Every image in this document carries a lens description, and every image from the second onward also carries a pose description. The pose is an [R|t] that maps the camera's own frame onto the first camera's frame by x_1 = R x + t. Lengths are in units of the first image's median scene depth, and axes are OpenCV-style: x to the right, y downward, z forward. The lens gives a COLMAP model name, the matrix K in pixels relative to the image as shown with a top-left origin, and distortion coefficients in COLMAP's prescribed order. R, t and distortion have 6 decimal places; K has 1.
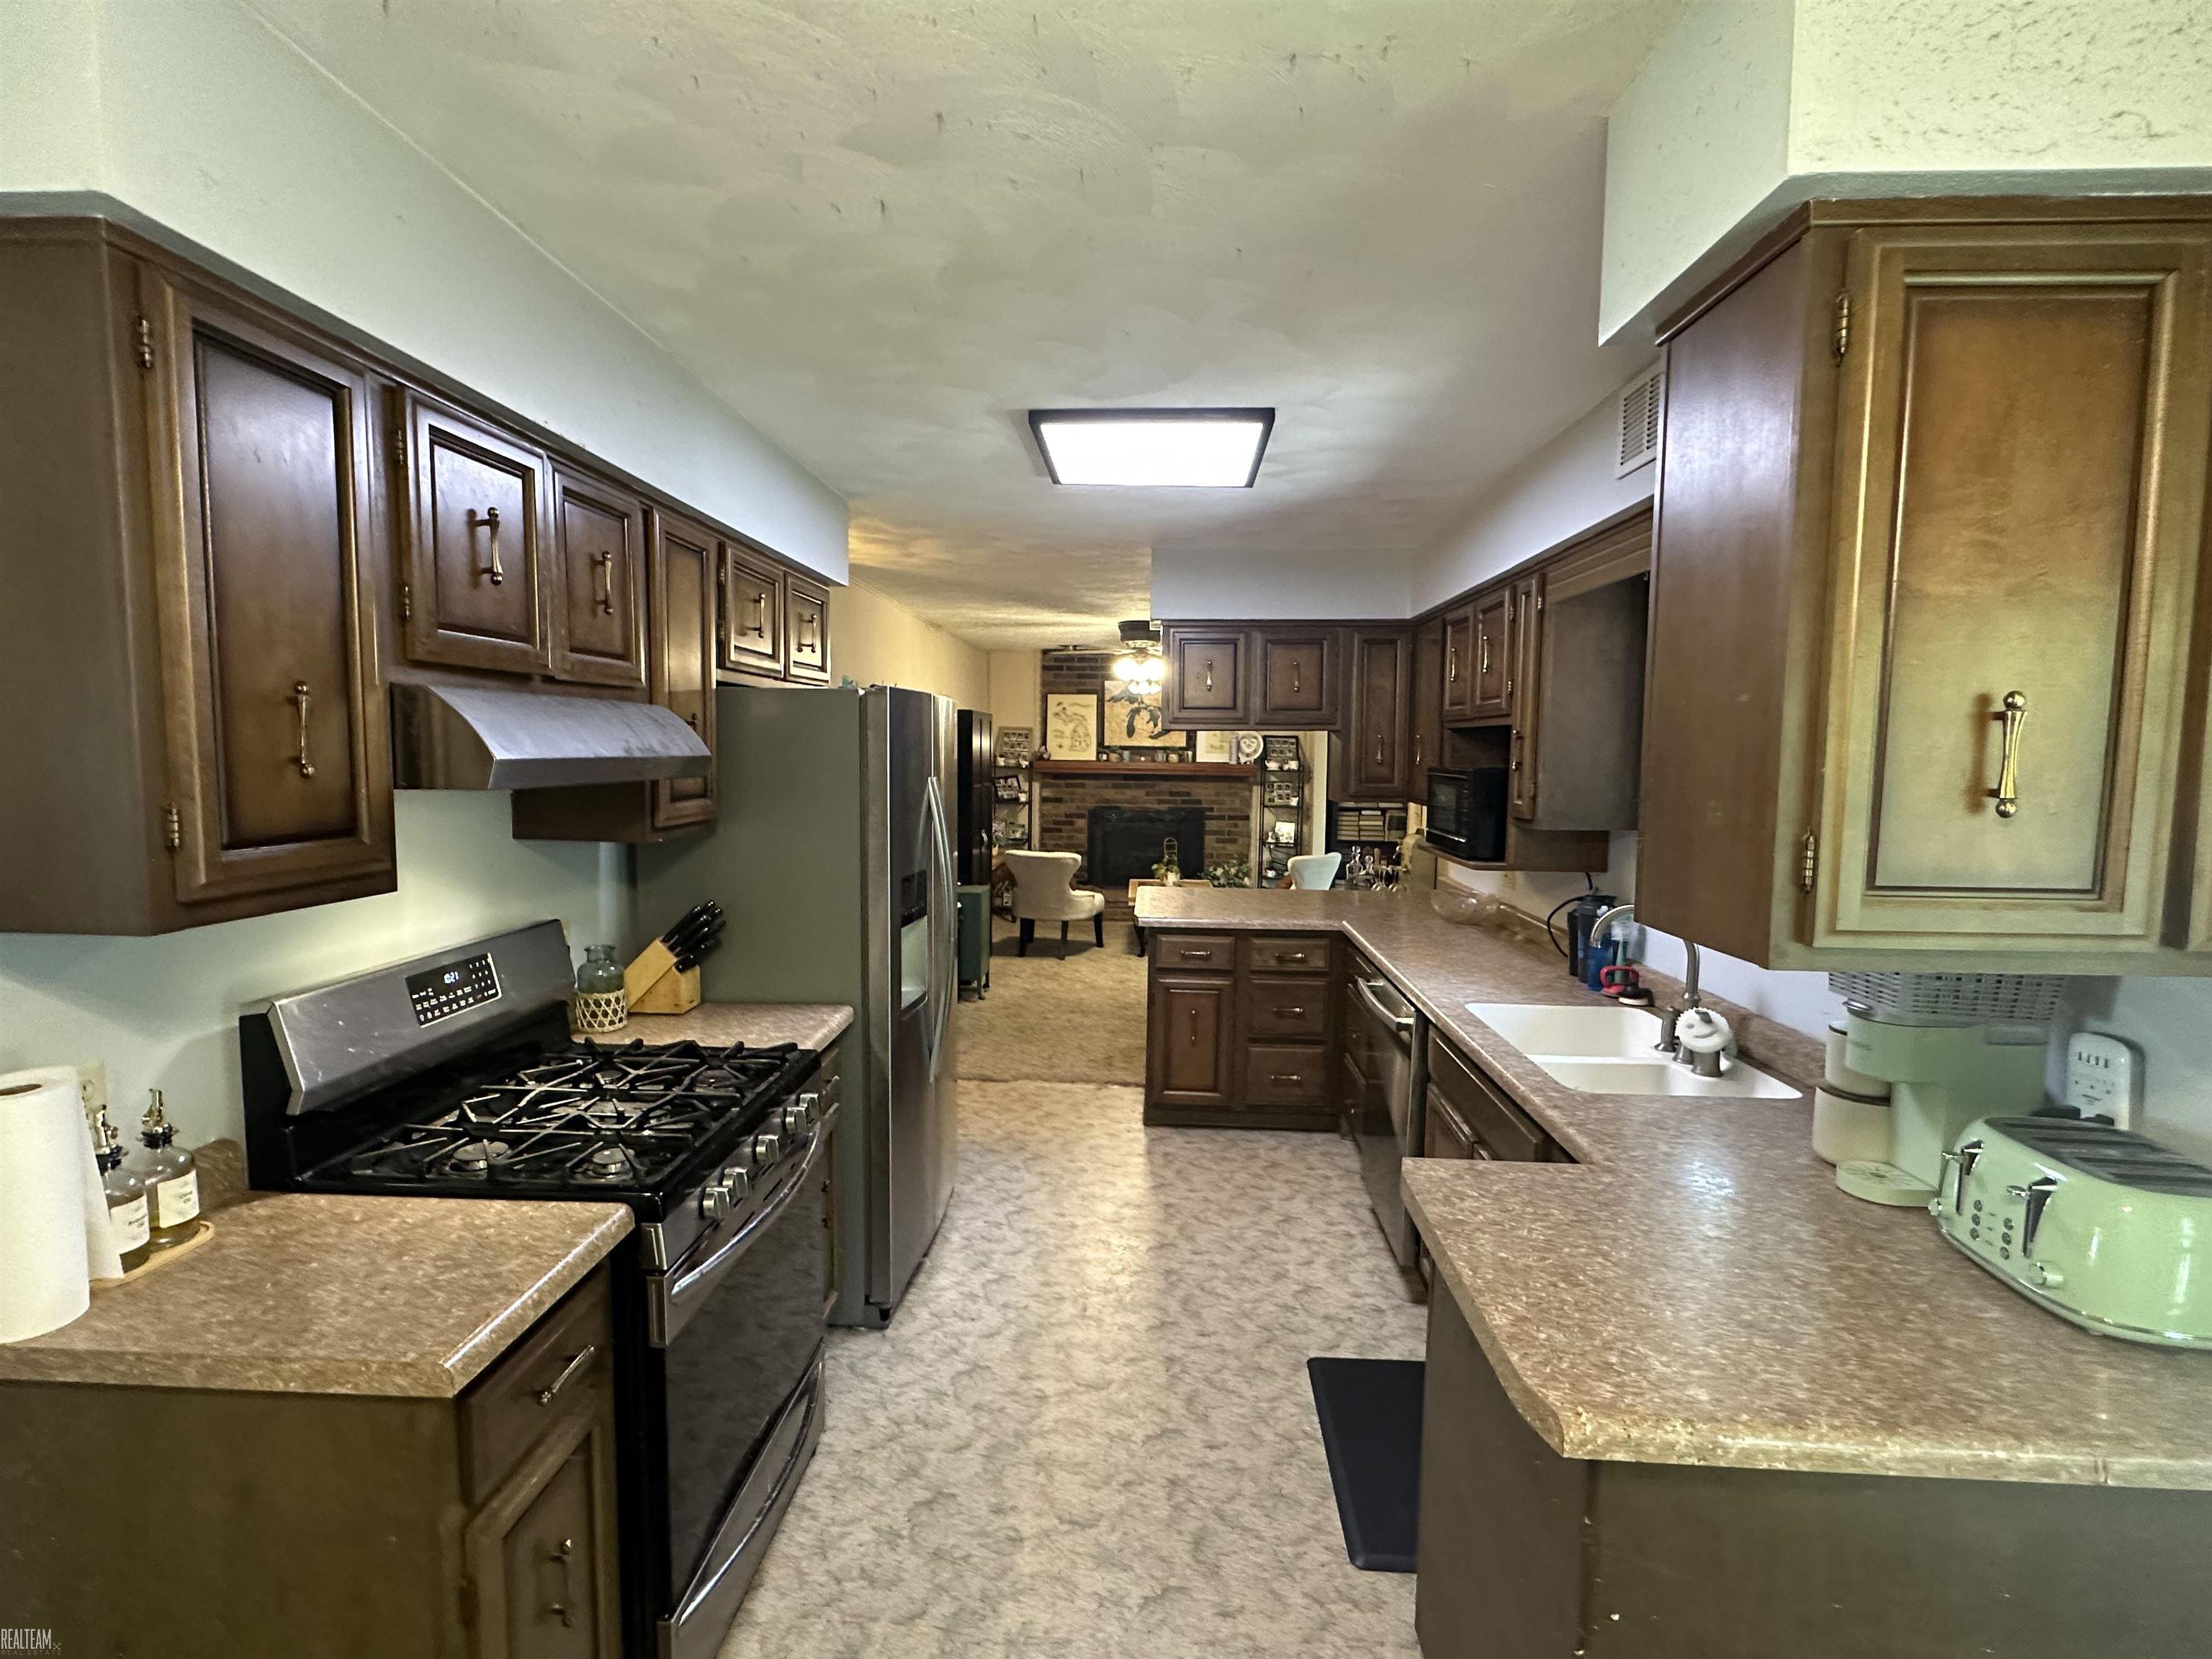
lens RADIAL K [[1031.5, 0, 1102.5], [0, 1031.5, 833.9], [0, 0, 1]] dist [-0.004576, 0.000557]
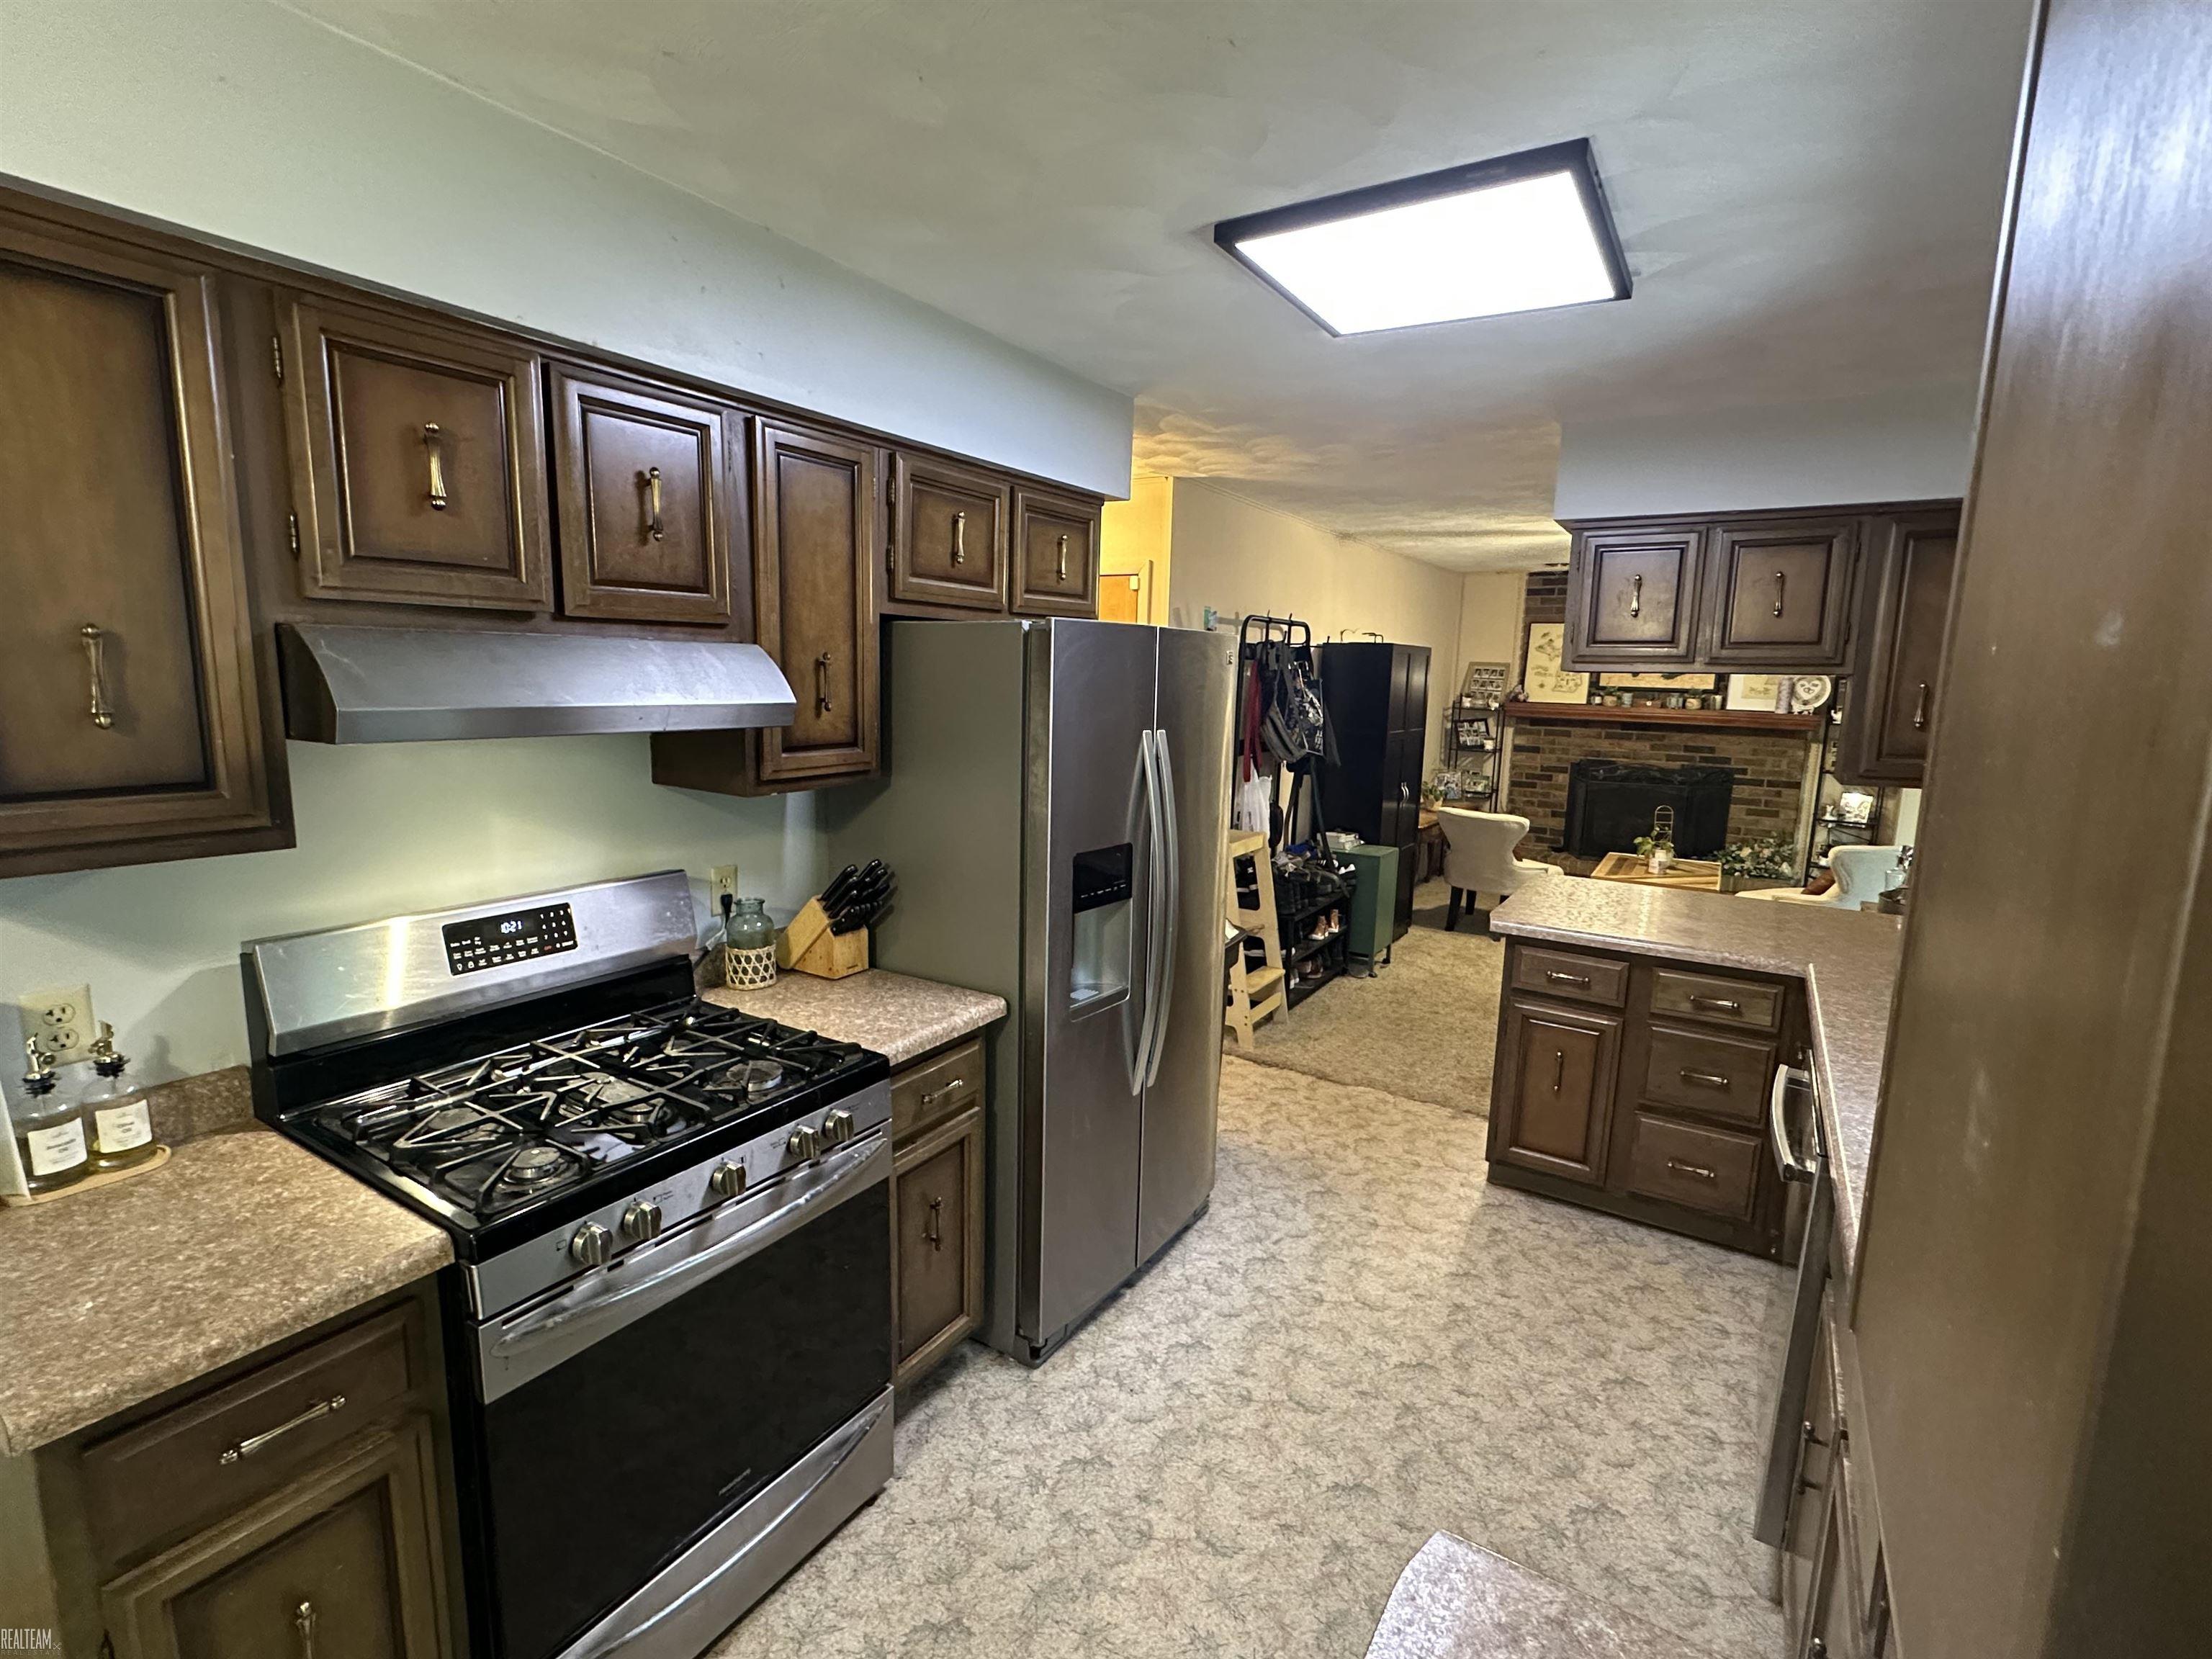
lens RADIAL K [[1031.5, 0, 1102.5], [0, 1031.5, 833.9], [0, 0, 1]] dist [-0.004576, 0.000557]
pose [[0.870393, 0.087577, -0.484506, 0.146193], [-0.055845, 0.995263, 0.079576, -0.026097], [0.489180, -0.042205, 0.871161, 0.194151]]
